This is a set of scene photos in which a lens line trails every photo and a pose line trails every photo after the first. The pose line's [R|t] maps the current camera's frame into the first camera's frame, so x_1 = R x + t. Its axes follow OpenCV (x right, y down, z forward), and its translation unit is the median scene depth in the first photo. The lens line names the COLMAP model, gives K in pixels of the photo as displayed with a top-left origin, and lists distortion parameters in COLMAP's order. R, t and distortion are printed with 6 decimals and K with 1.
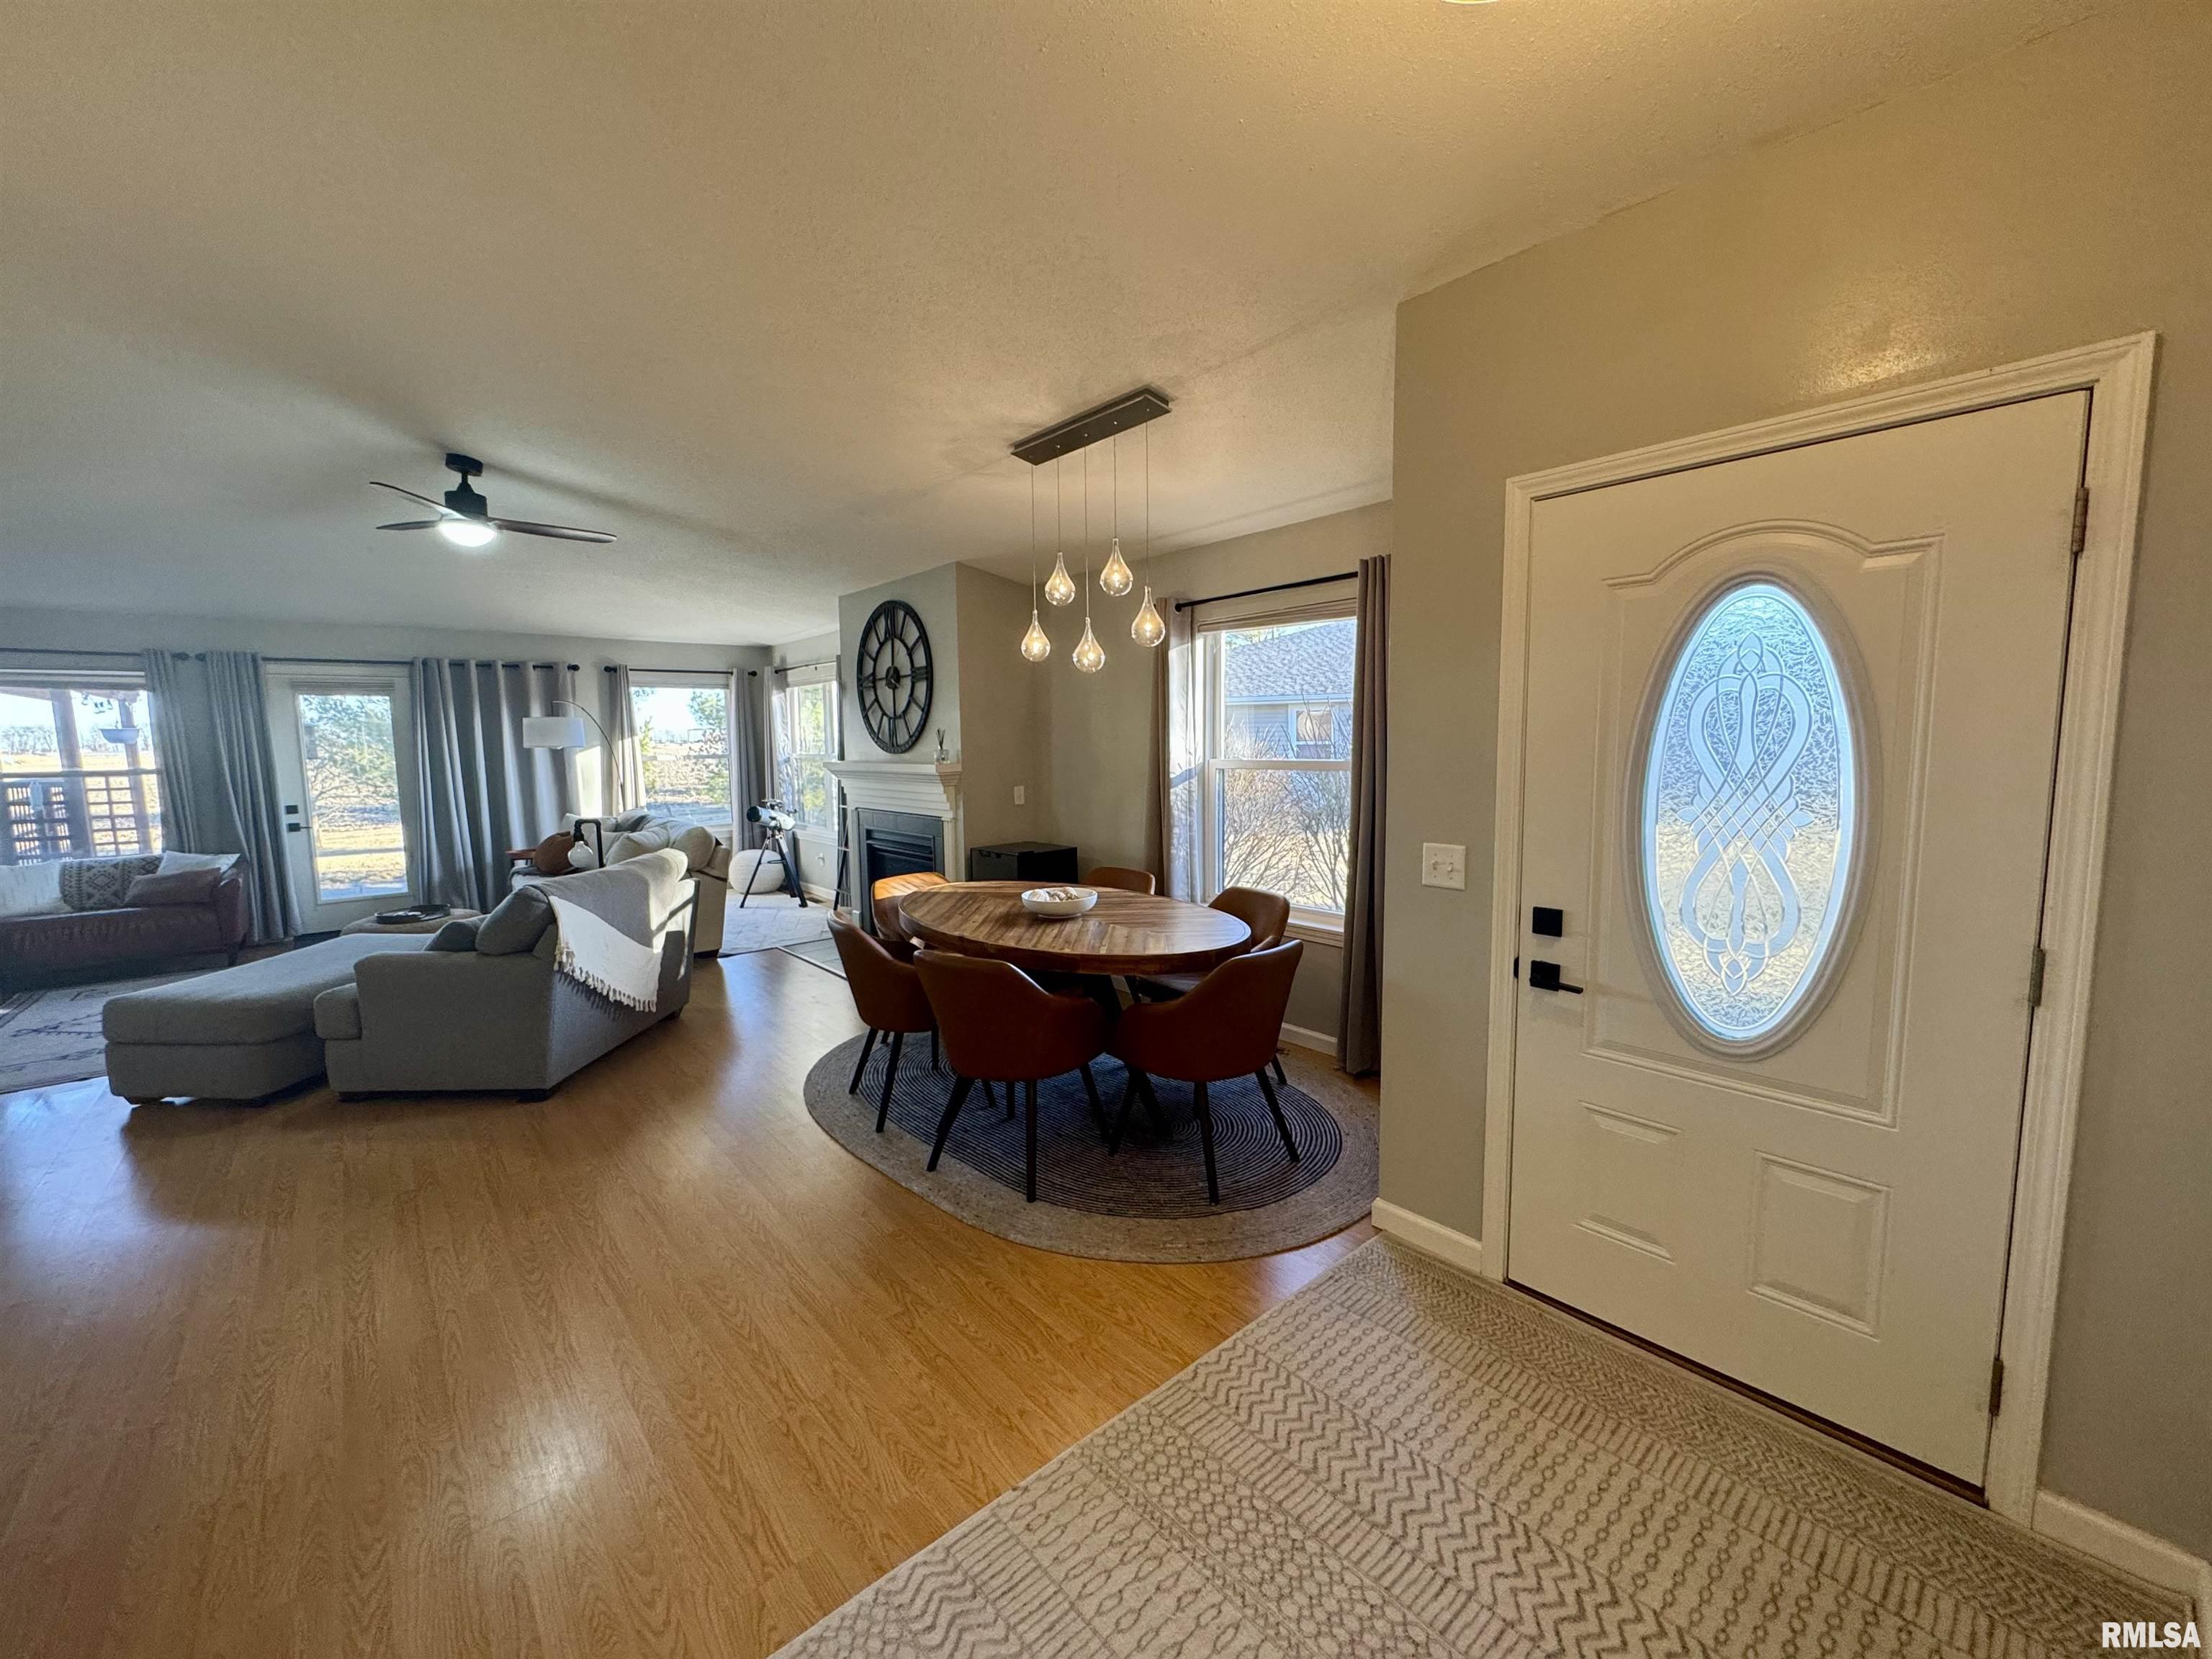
lens RADIAL K [[876.3, 0, 1095.6], [0, 876.3, 827.4], [0, 0, 1]] dist [0.000487, 0.000199]
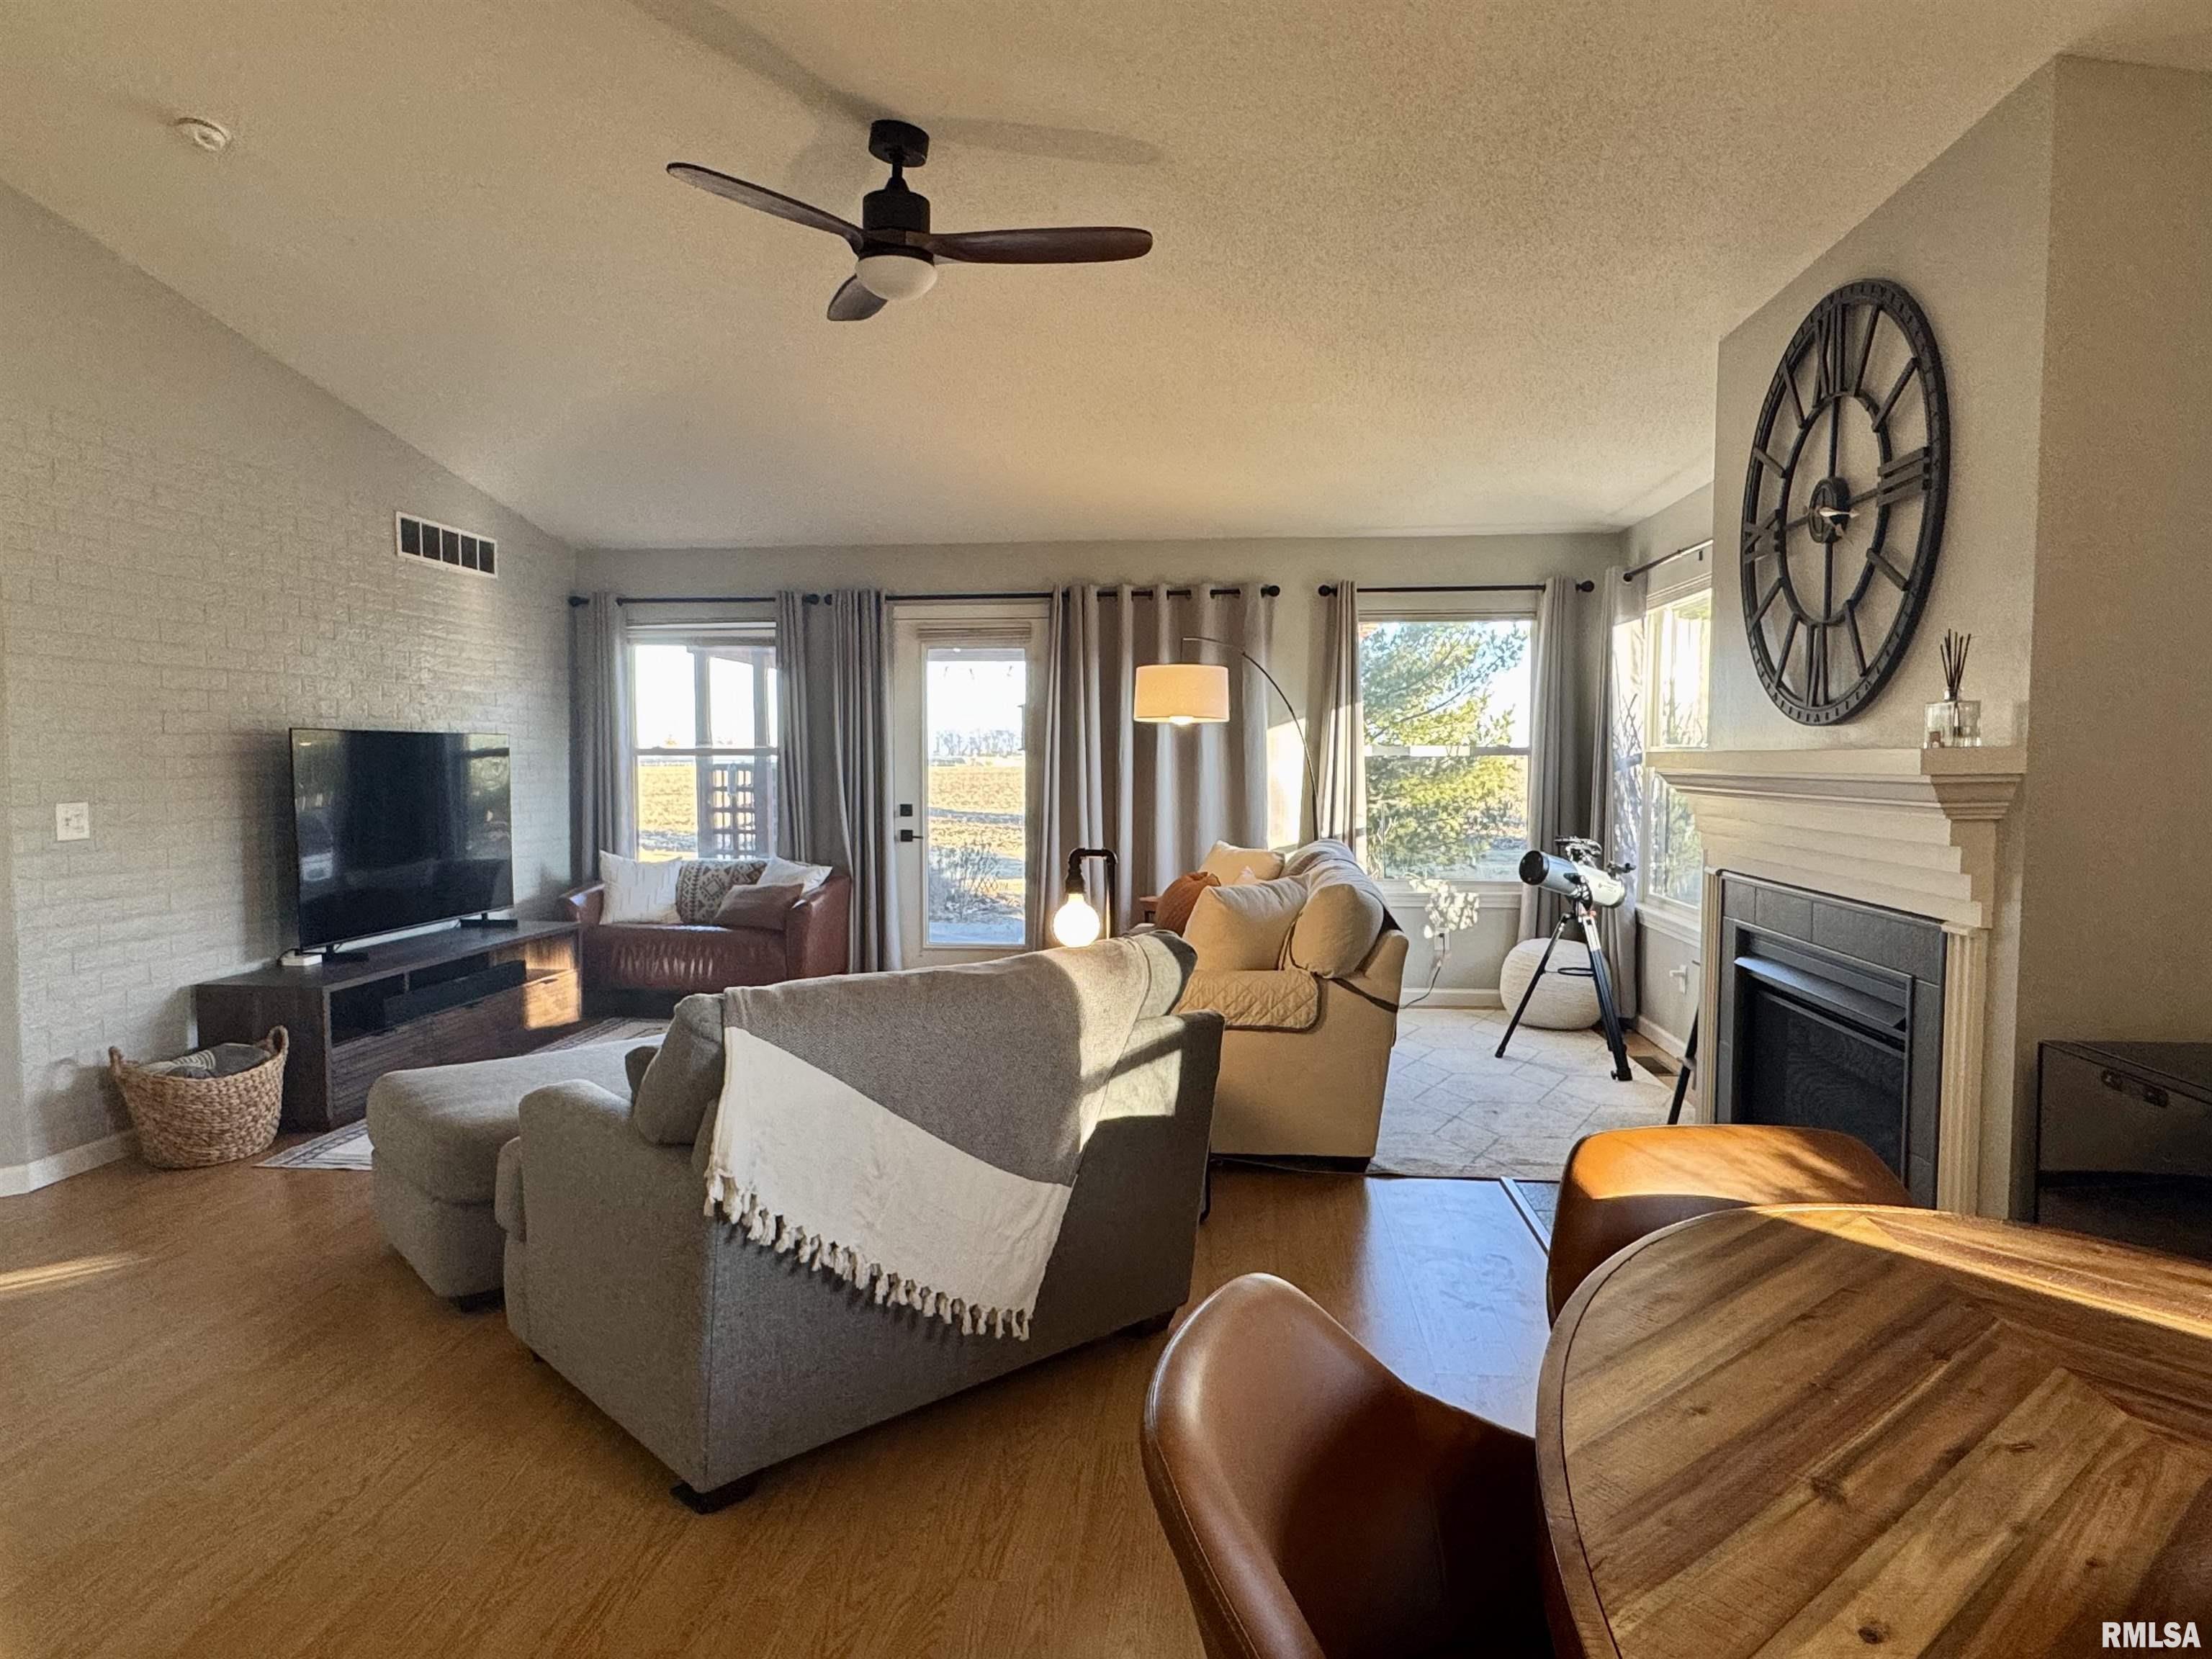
lens RADIAL K [[1324.3, 0, 1103.7], [0, 1324.3, 833.2], [0, 0, 1]] dist [-0.003988, 0.000188]
pose [[0.690007, 0.057829, -0.721489, -0.041025], [-0.086075, 0.996286, -0.002465, -0.014691], [0.718667, 0.063803, 0.692421, 0.424135]]
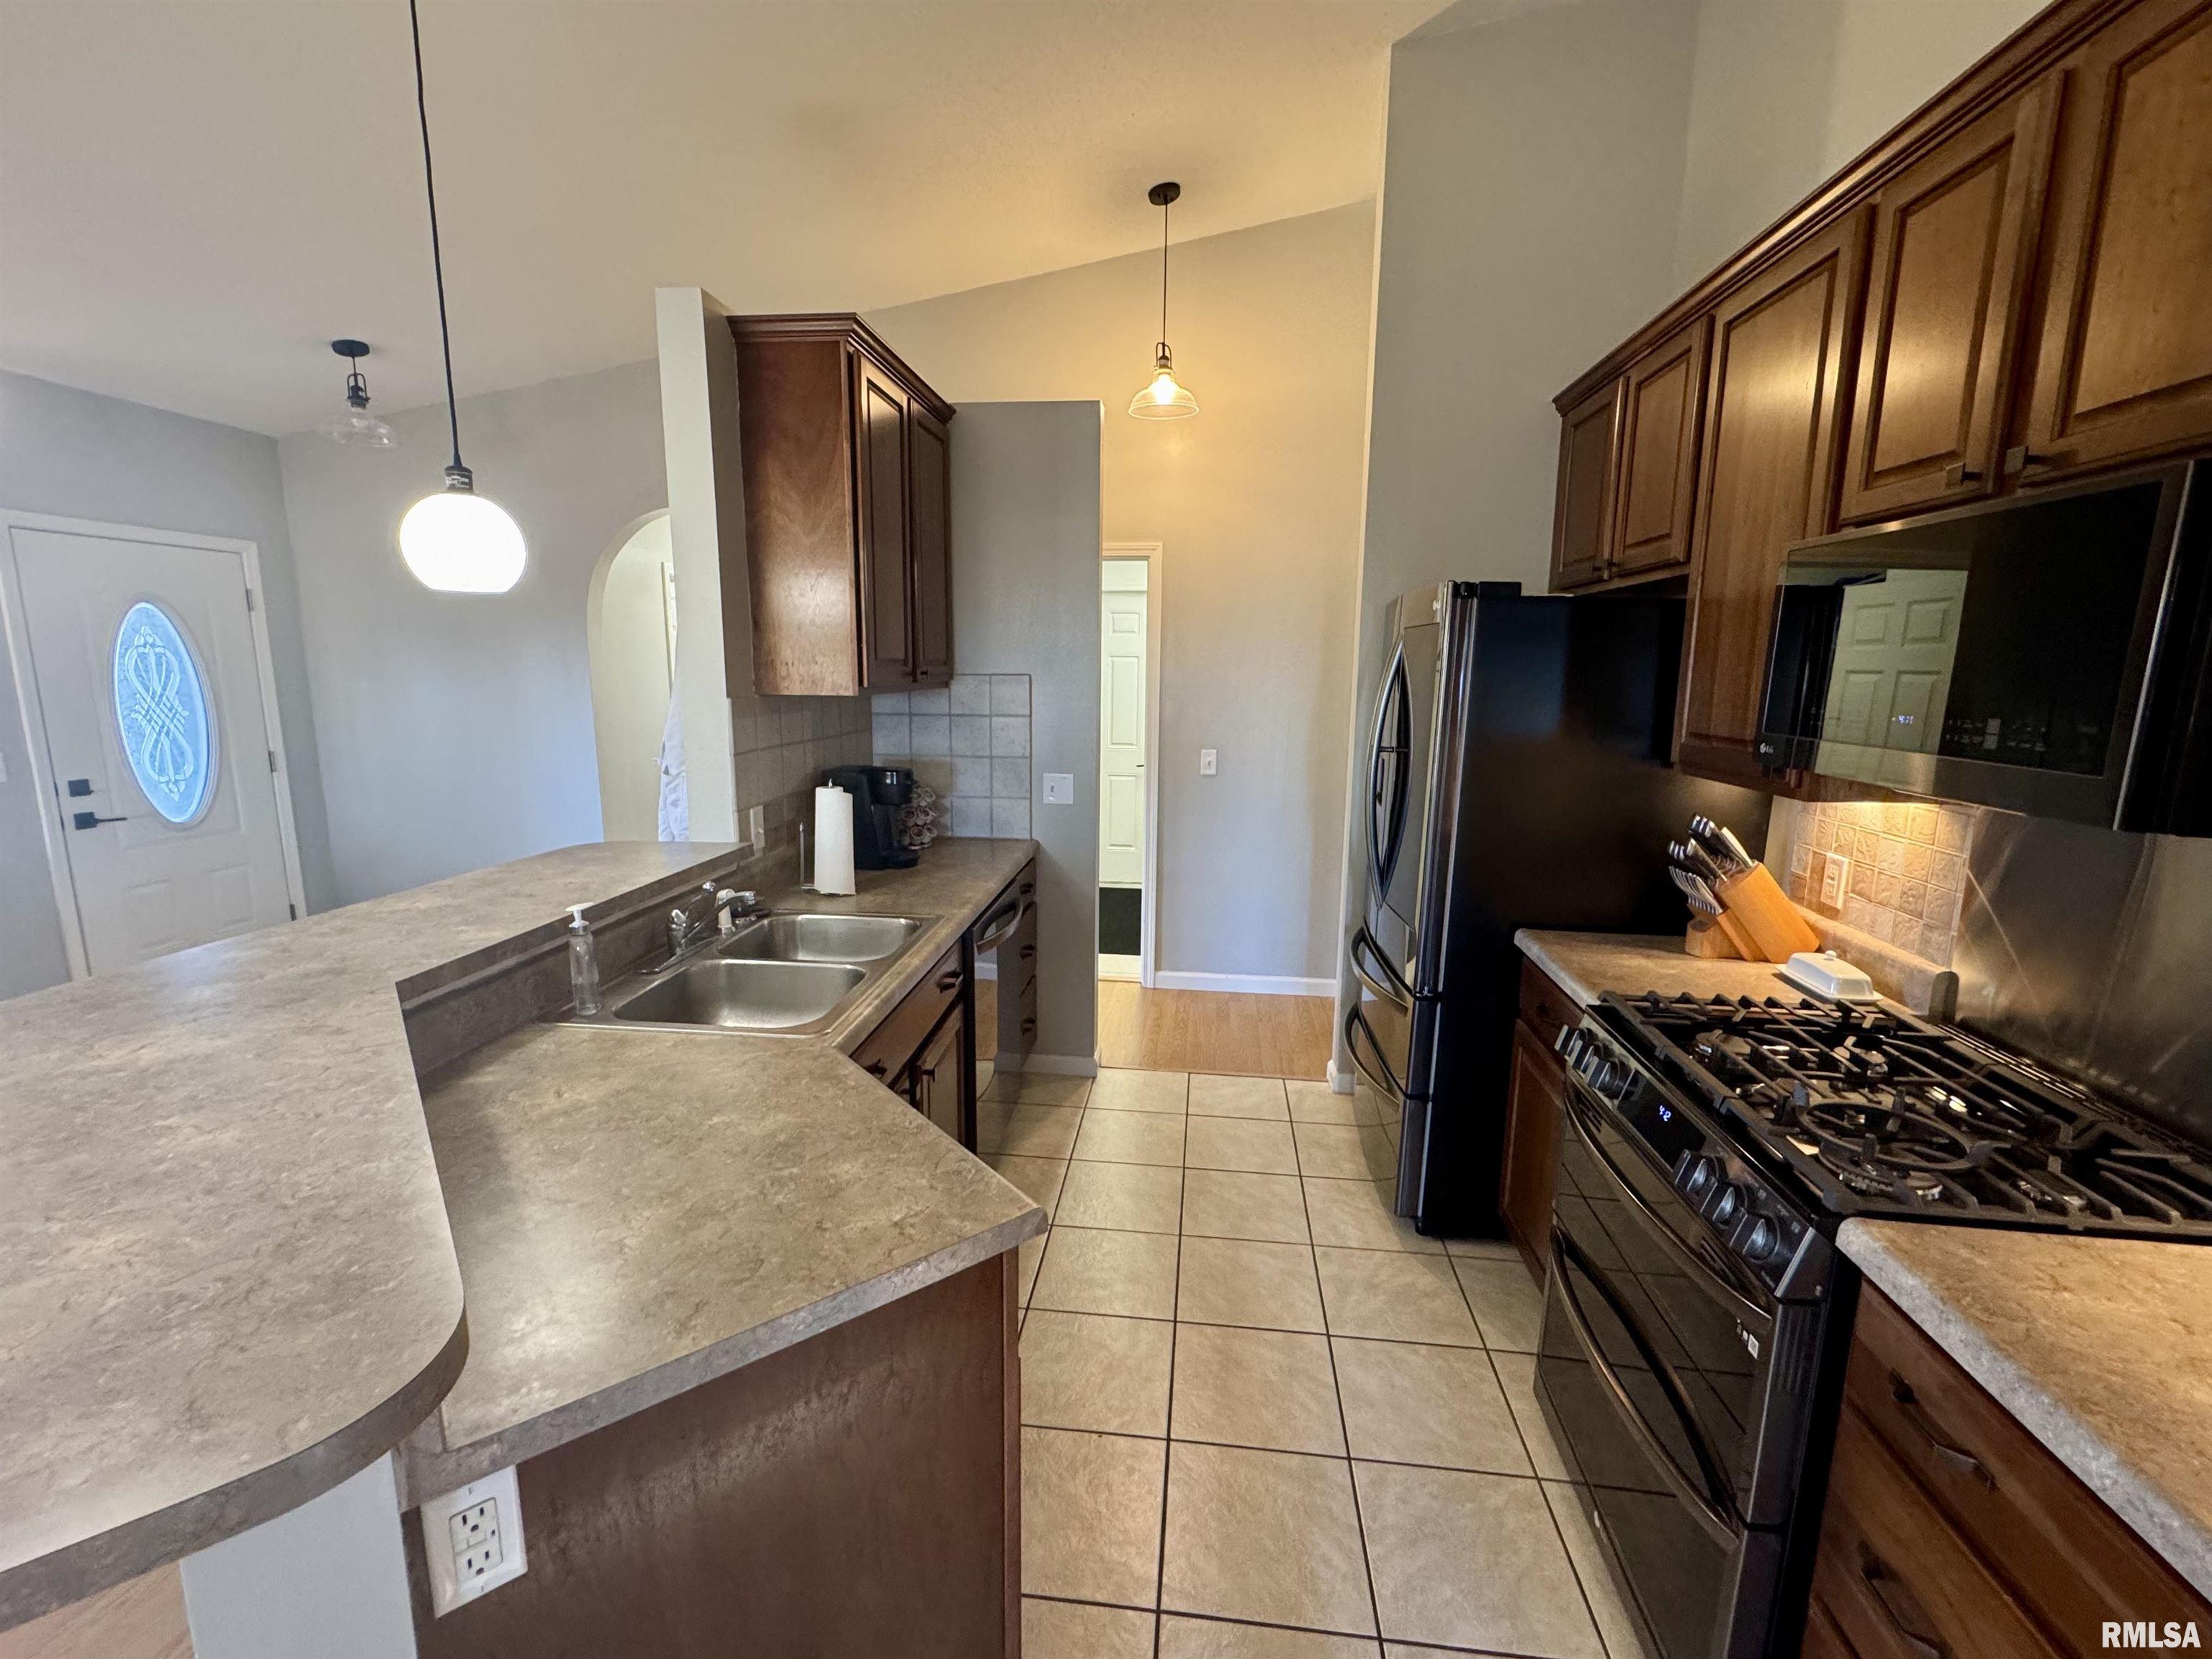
lens RADIAL K [[956.0, 0, 1105.1], [0, 956.0, 826.3], [0, 0, 1]] dist [-0.002629, -0.000036]
pose [[-0.677957, -0.116058, 0.725882, -0.777066], [0.076023, 0.971094, 0.226267, -0.030096], [-0.731160, 0.208583, -0.649537, 0.283307]]
